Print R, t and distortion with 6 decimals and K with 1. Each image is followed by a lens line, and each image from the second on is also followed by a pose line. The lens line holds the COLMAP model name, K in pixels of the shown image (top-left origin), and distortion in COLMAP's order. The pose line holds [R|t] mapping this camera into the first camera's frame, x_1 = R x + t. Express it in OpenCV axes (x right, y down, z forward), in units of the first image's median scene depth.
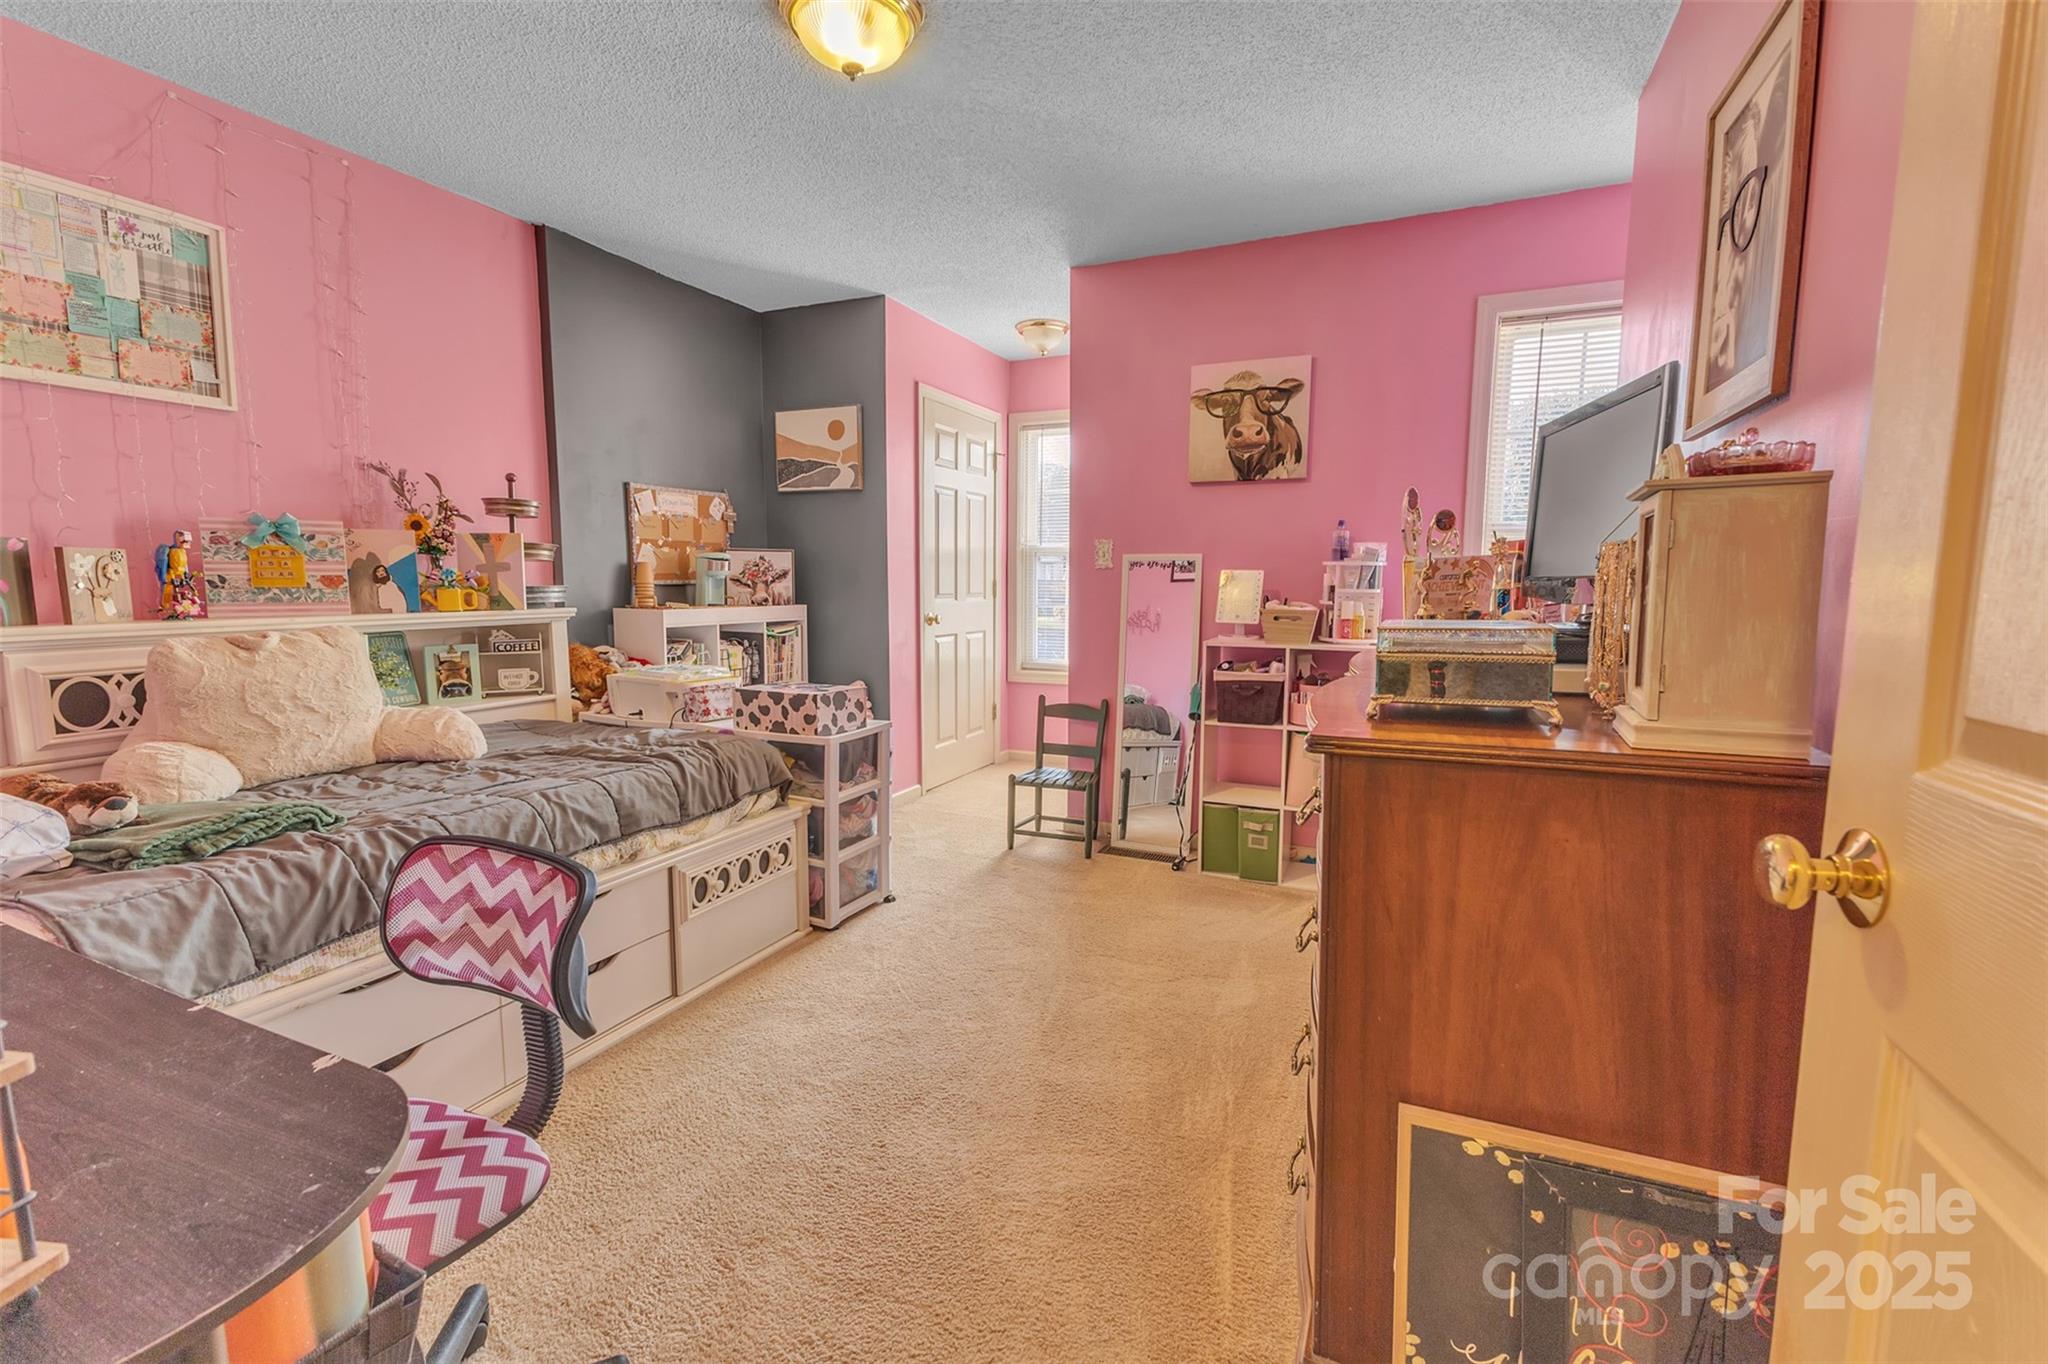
lens RADIAL K [[890.8, 0, 984.5], [0, 890.8, 677.4], [0, 0, 1]] dist [-0.002910, -0.001031]
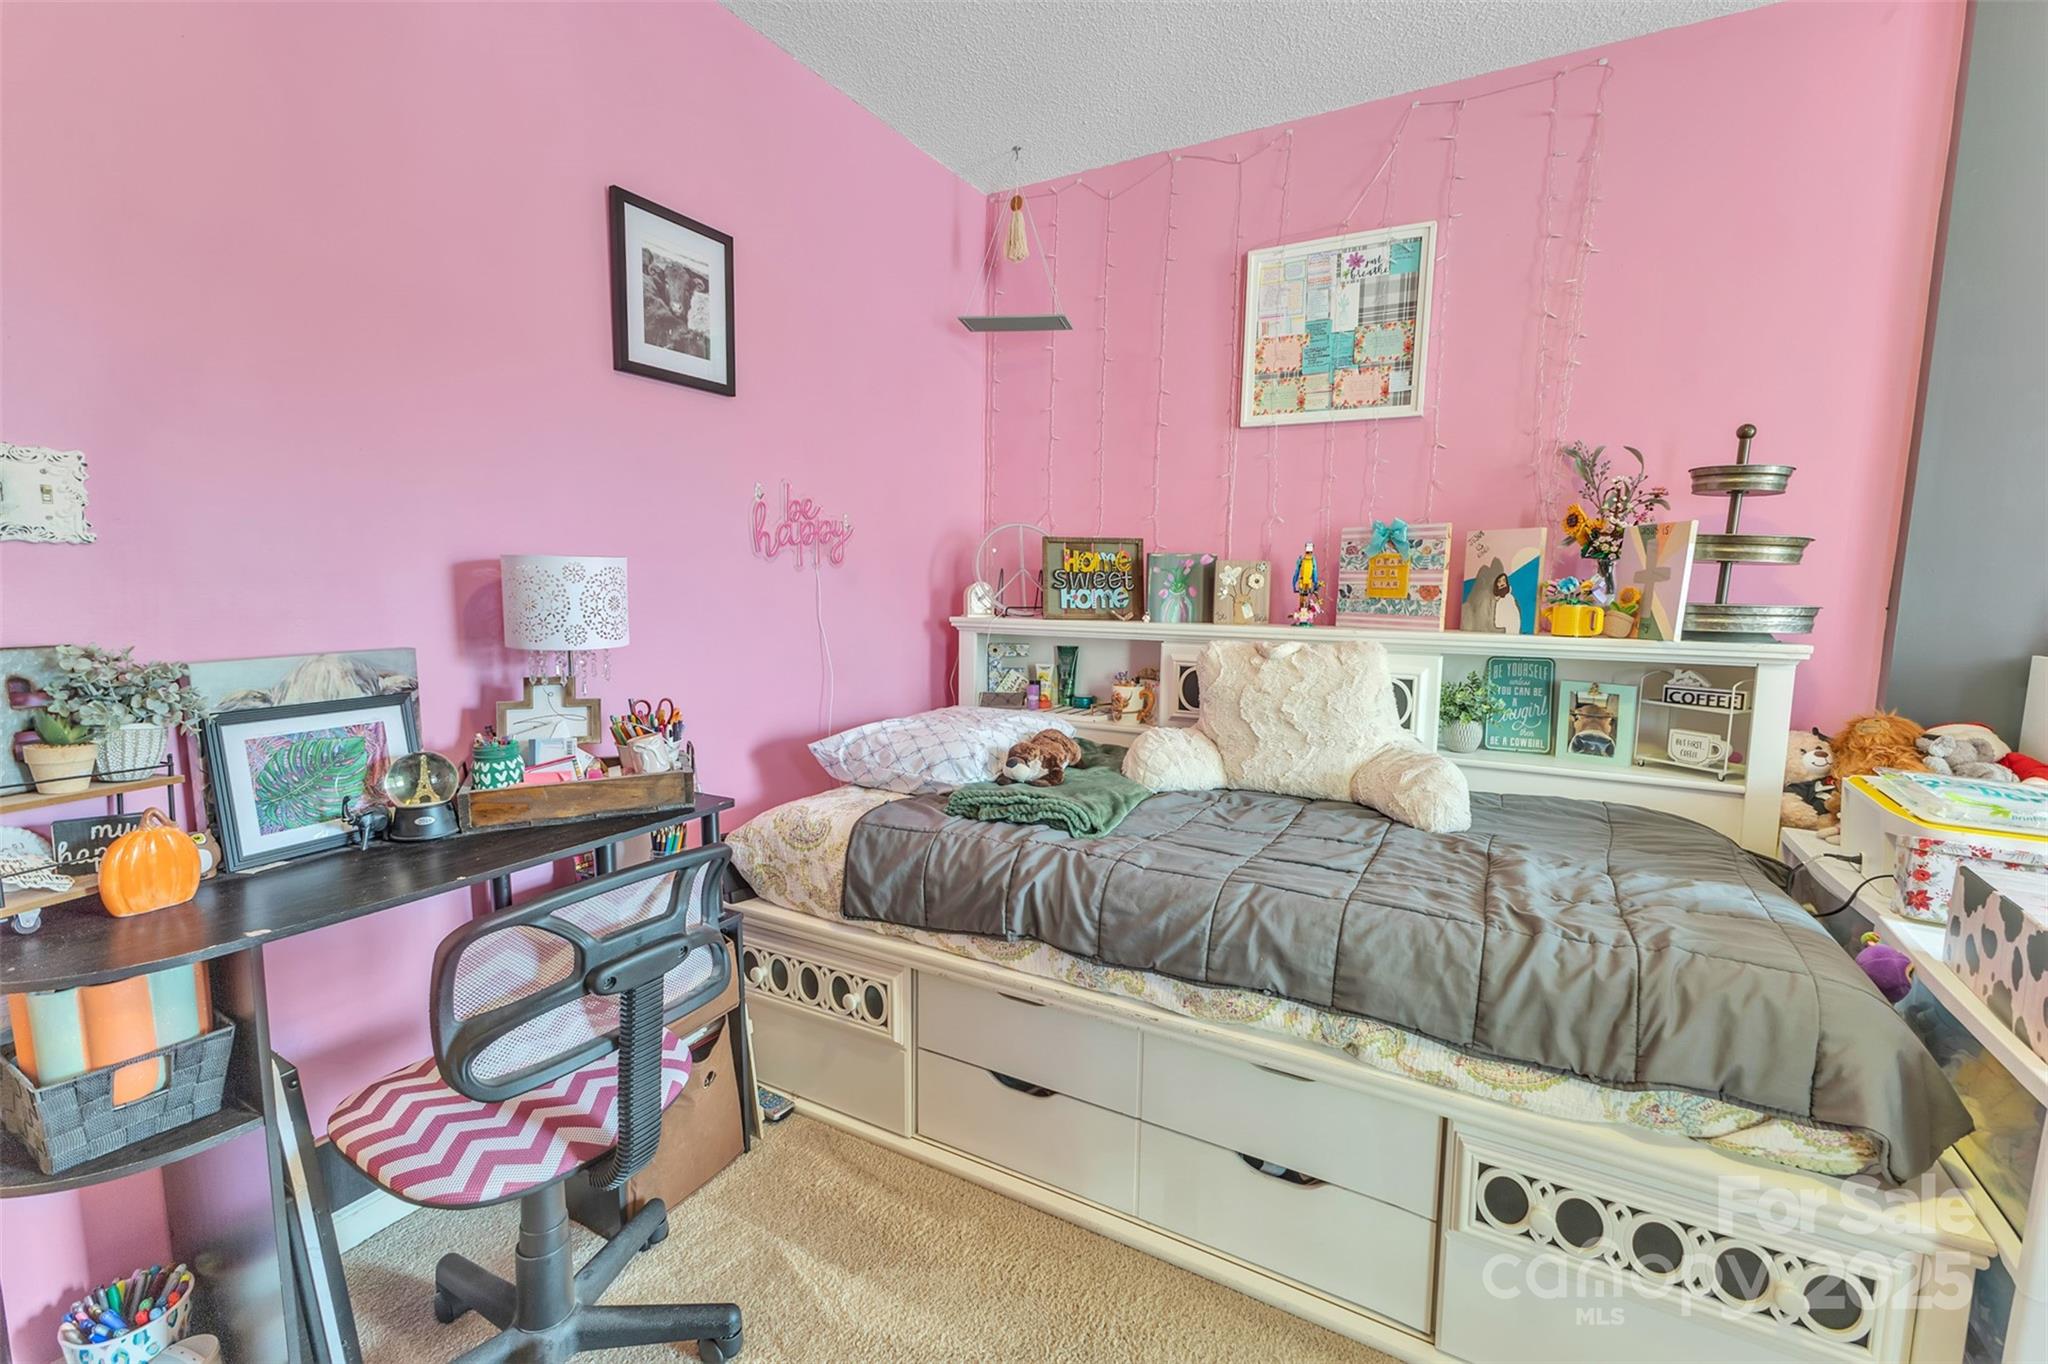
lens RADIAL K [[873.8, 0, 1061.2], [0, 873.8, 685.0], [0, 0, 1]] dist [0.011817, 0.000099]
pose [[-0.041292, 0.114031, -0.992619, 0.142482], [-0.123816, 0.985224, 0.118332, -0.071628], [0.991446, 0.127788, -0.026563, 0.640161]]
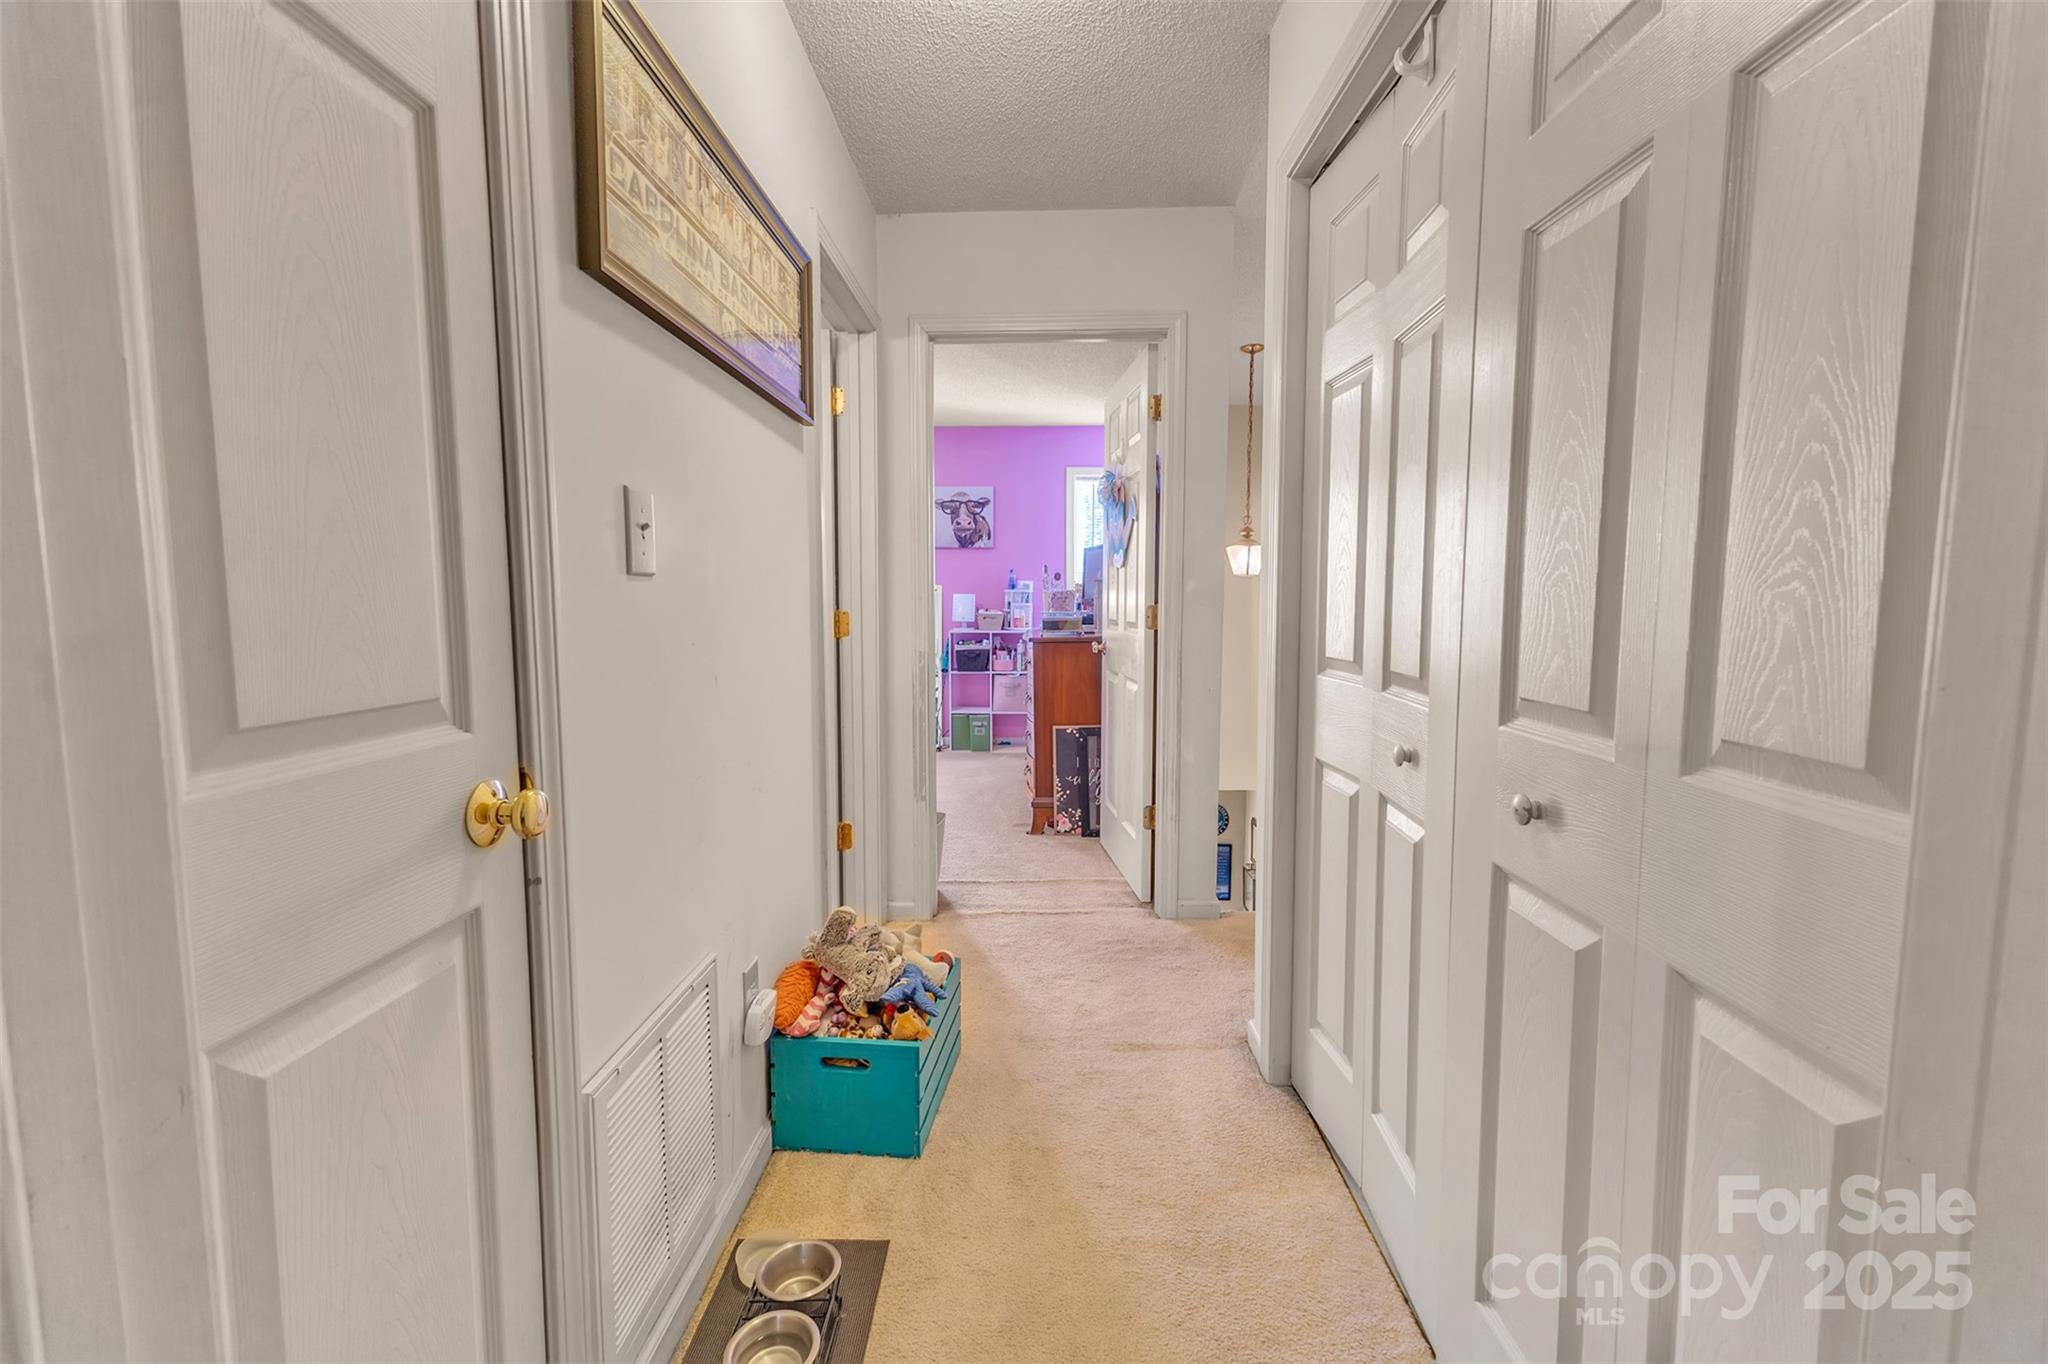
lens RADIAL K [[890.8, 0, 984.5], [0, 890.8, 677.4], [0, 0, 1]] dist [-0.002910, -0.001031]
pose [[0.926084, -0.041596, 0.375017, -0.456338], [0.048195, 0.998804, -0.008231, 0.089051], [-0.374226, 0.025697, 0.926981, -0.911214]]
